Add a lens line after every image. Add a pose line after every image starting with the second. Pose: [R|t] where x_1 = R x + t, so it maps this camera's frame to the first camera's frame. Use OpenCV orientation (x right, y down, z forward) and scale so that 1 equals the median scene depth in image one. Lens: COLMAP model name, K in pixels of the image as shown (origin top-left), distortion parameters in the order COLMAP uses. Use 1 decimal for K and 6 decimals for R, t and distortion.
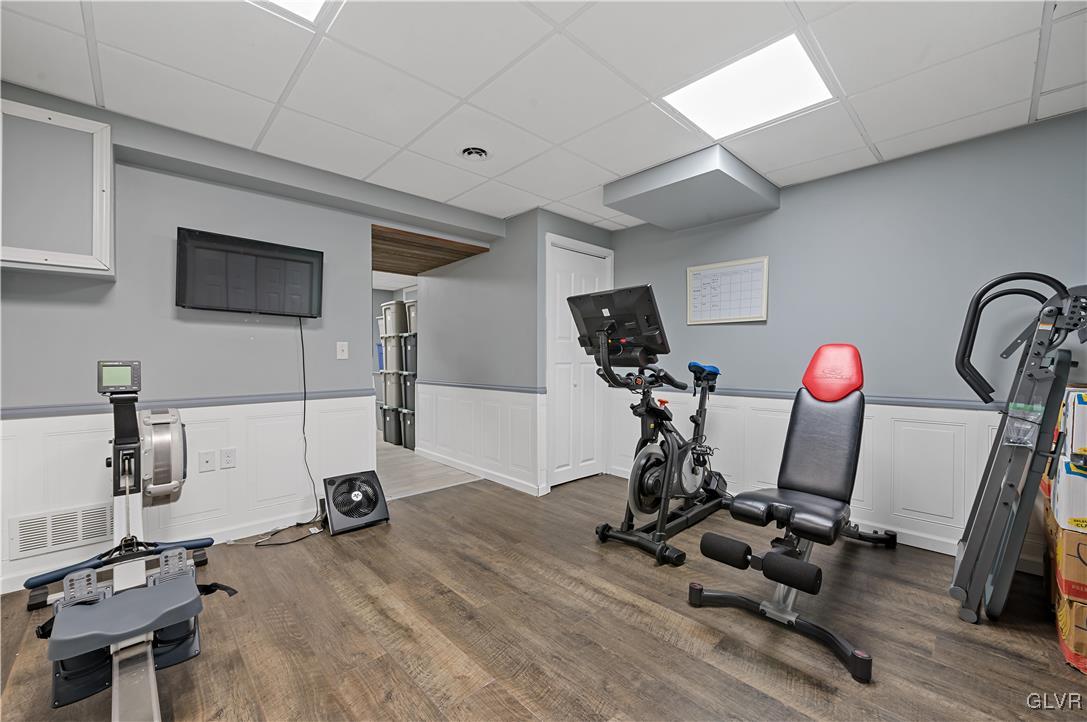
lens RADIAL K [[437.0, 0, 544.8], [0, 437.0, 360.0], [0, 0, 1]] dist [-0.003603, -0.001205]
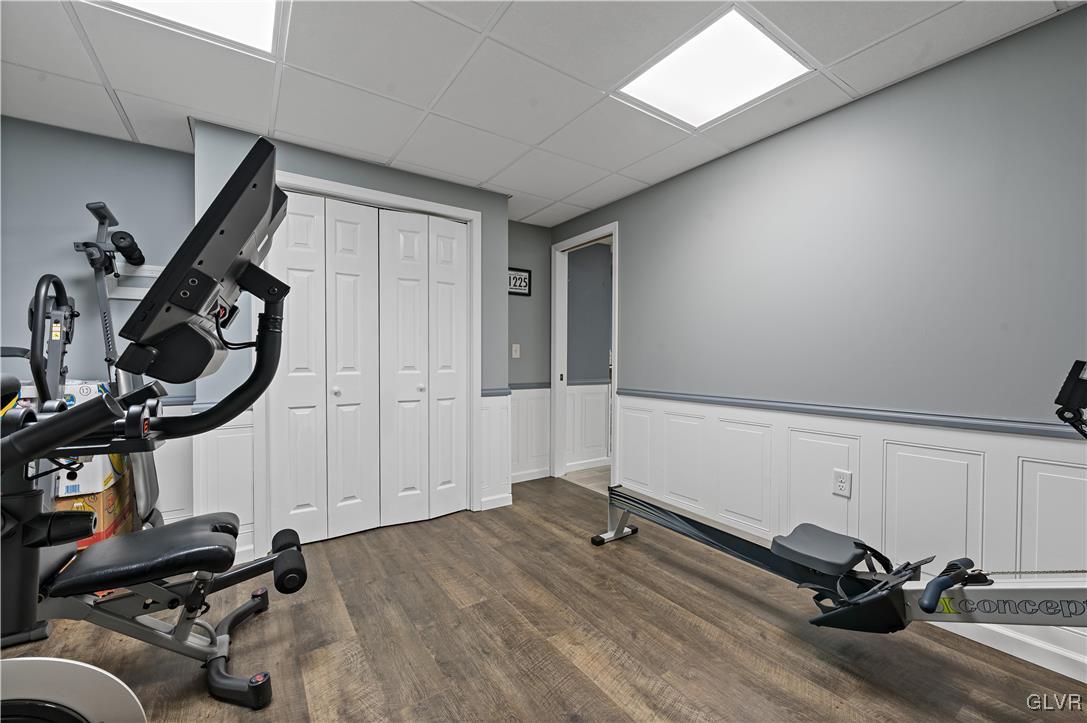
lens RADIAL K [[437.0, 0, 542.9], [0, 437.0, 362.0], [0, 0, 1]] dist [-0.003603, -0.001205]
pose [[-0.986149, -0.005995, 0.165751, -0.279124], [-0.003898, 0.999908, 0.012973, -0.005843], [-0.165814, 0.012147, -0.986082, 2.044488]]
